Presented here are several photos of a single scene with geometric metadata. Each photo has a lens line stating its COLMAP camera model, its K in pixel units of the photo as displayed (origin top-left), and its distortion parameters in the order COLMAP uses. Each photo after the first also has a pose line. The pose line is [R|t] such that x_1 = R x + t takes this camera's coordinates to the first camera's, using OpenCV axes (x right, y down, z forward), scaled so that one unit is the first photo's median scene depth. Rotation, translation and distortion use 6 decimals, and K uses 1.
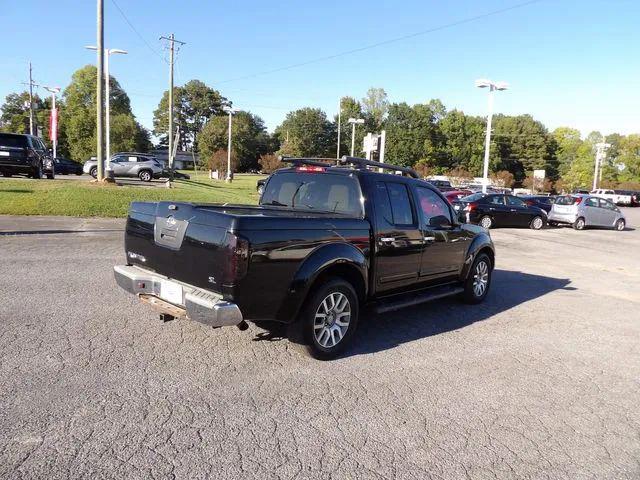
lens RADIAL K [[459.6, 0, 323.2], [0, 459.6, 239.1], [0, 0, 1]] dist [-0.032341, 0.031292]
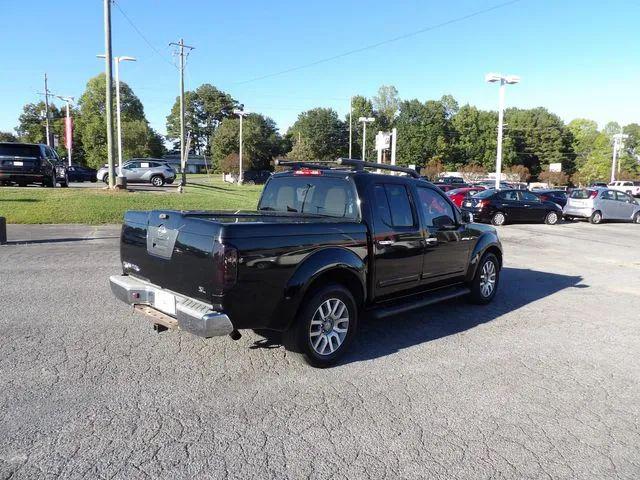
lens RADIAL K [[459.6, 0, 323.8], [0, 459.6, 238.6], [0, 0, 1]] dist [-0.032341, 0.031292]
pose [[0.999188, -0.024903, -0.031658, 0.002237], [0.024888, 0.999690, -0.000844, -0.000549], [0.031669, 0.000056, 0.999498, 0.001143]]
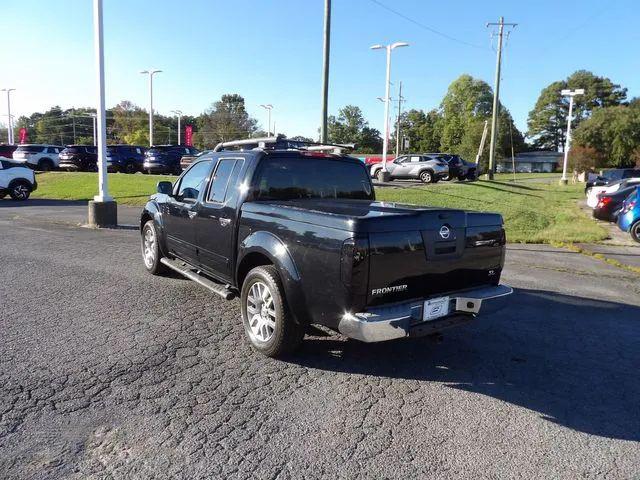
lens RADIAL K [[459.6, 0, 320.7], [0, 459.6, 238.2], [0, 0, 1]] dist [-0.032341, 0.031292]
pose [[0.690442, 0.067727, -0.720211, 0.047434], [-0.078491, 0.996743, 0.018485, -0.006061], [0.719117, 0.043767, 0.693509, 0.079513]]
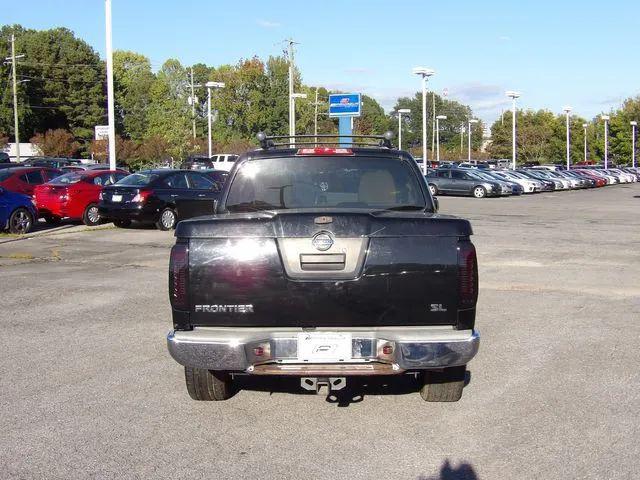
lens RADIAL K [[866.4, 0, 301.4], [0, 866.4, 245.8], [0, 0, 1]] dist [-0.066632, 0.000000]
pose [[0.767819, -0.108953, 0.631334, -0.055003], [0.116497, 0.992749, 0.029643, -0.003381], [-0.629986, 0.050788, 0.774944, 0.001615]]
